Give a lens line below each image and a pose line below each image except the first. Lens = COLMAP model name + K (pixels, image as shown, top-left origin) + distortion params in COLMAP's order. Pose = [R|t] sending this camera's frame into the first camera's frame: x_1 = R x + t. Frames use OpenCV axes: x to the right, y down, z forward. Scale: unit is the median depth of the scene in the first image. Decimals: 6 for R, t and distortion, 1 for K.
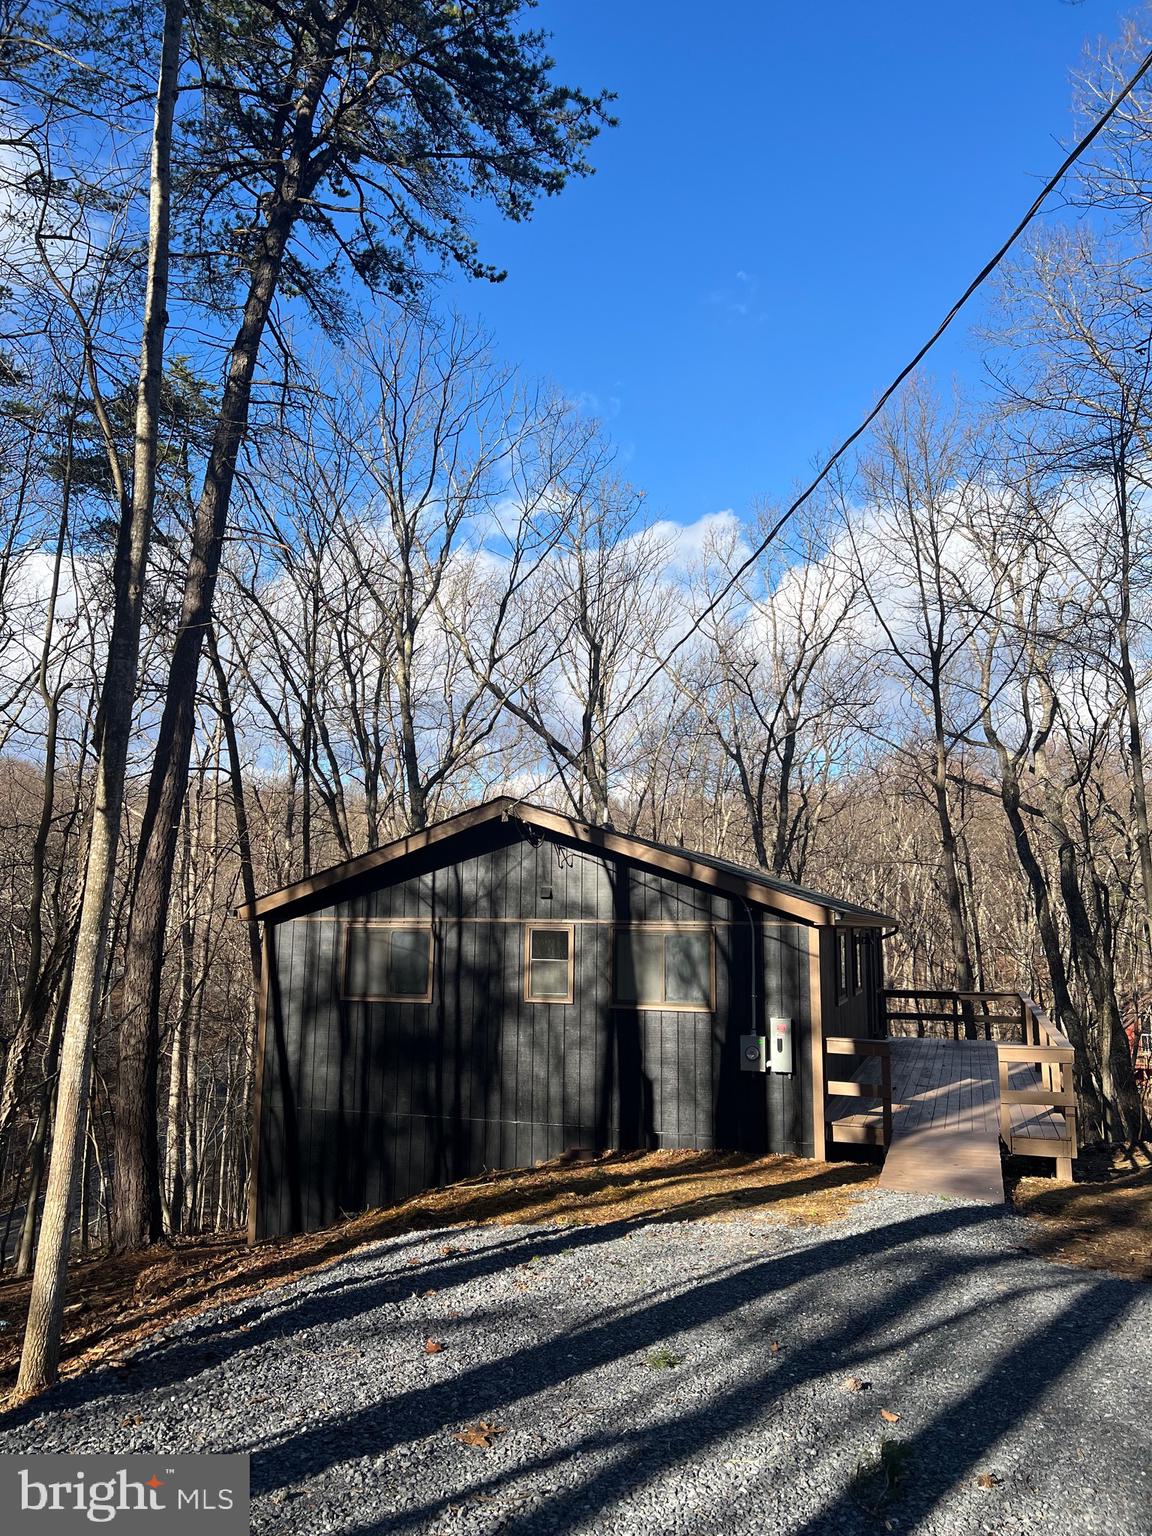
lens RADIAL K [[1150.2, 0, 580.2], [0, 1150.2, 764.7], [0, 0, 1]] dist [0.041292, -0.035449]
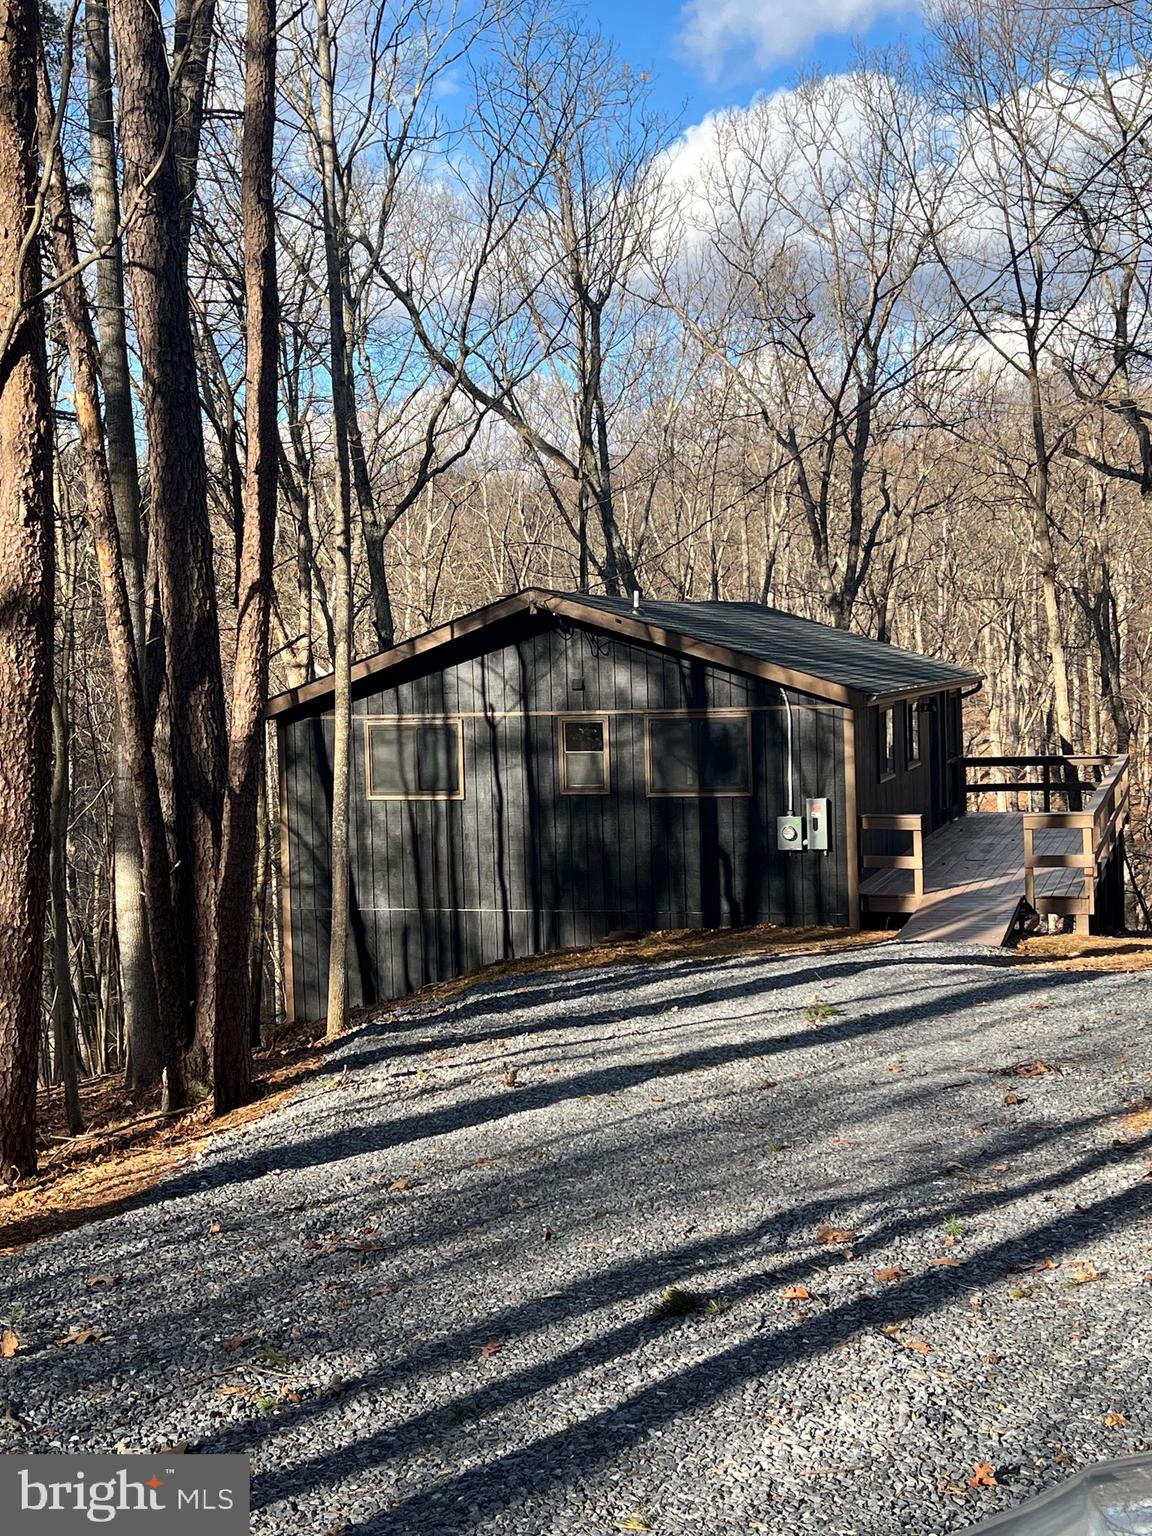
lens RADIAL K [[1926.8, 0, 581.4], [0, 1926.8, 778.3], [0, 0, 1]] dist [0.102730, 0.000000]
pose [[0.999039, -0.042003, 0.012543, -0.026634], [0.038637, 0.978907, 0.200619, -0.072372], [-0.020705, -0.199942, 0.979589, -0.324676]]
